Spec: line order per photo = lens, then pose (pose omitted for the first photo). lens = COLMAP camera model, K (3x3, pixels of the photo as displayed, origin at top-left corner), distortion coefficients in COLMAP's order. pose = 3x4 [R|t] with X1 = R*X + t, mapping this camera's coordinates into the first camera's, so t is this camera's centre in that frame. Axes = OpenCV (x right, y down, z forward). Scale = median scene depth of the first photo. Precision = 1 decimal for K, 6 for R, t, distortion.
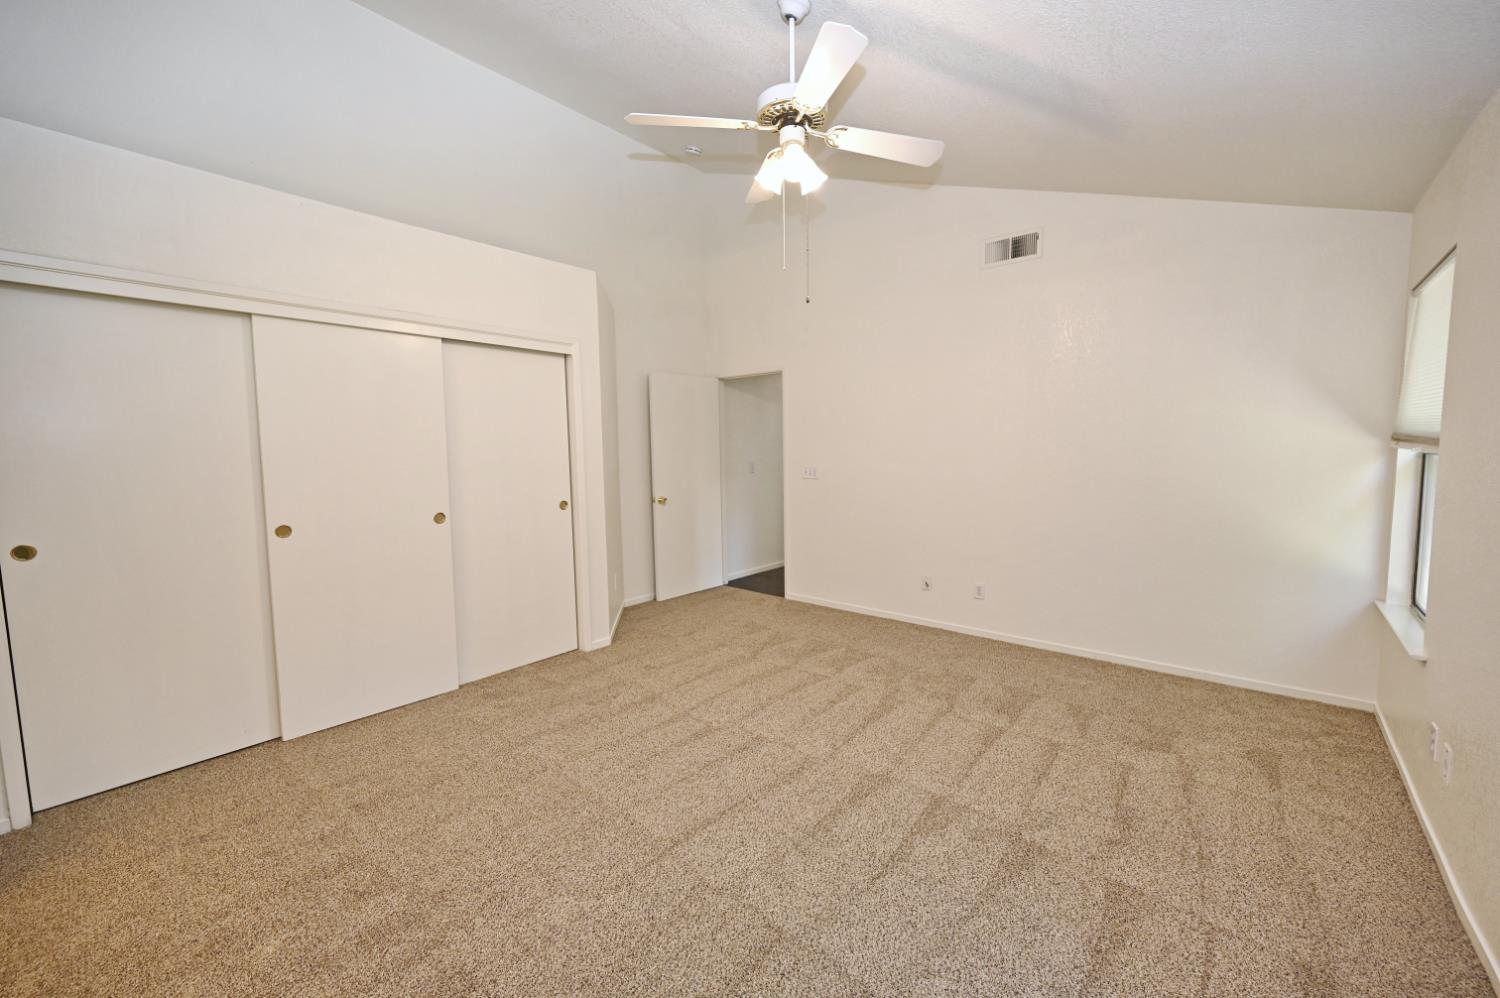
lens RADIAL K [[589.2, 0, 757.3], [0, 589.2, 498.1], [0, 0, 1]] dist [-0.001864, 0.000292]
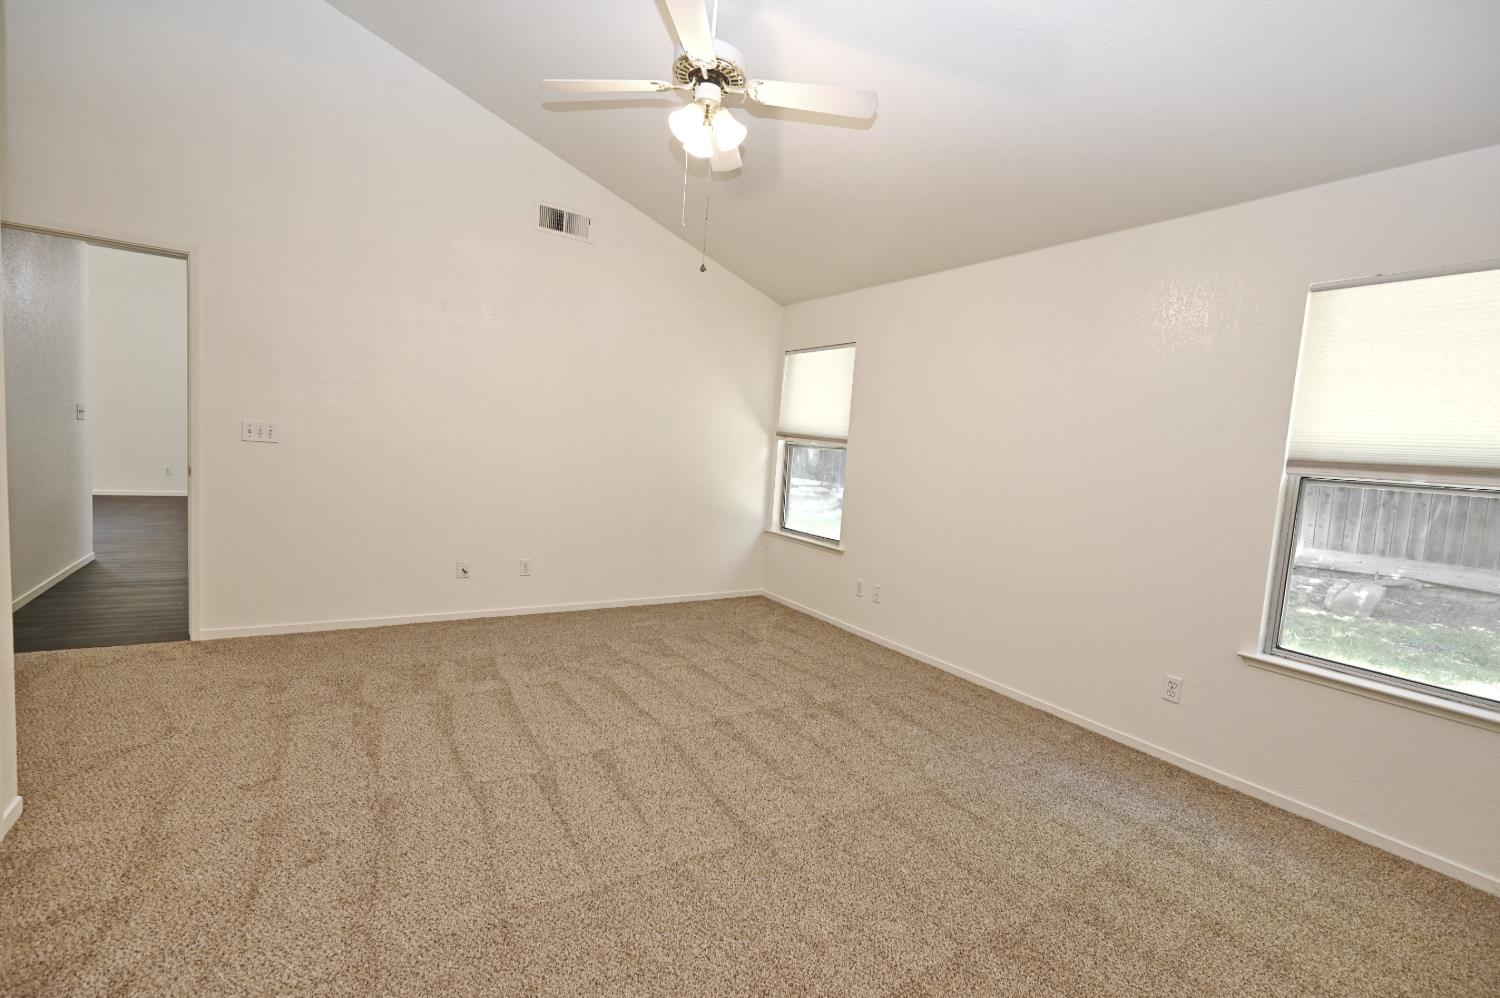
lens RADIAL K [[691.9, 0, 735.8], [0, 691.9, 503.7], [0, 0, 1]] dist [-0.000878, 0.000188]
pose [[0.280472, -0.057571, 0.958134, -0.734802], [0.003556, 0.998255, 0.058941, -0.013908], [-0.959856, -0.013124, 0.280187, 0.432585]]
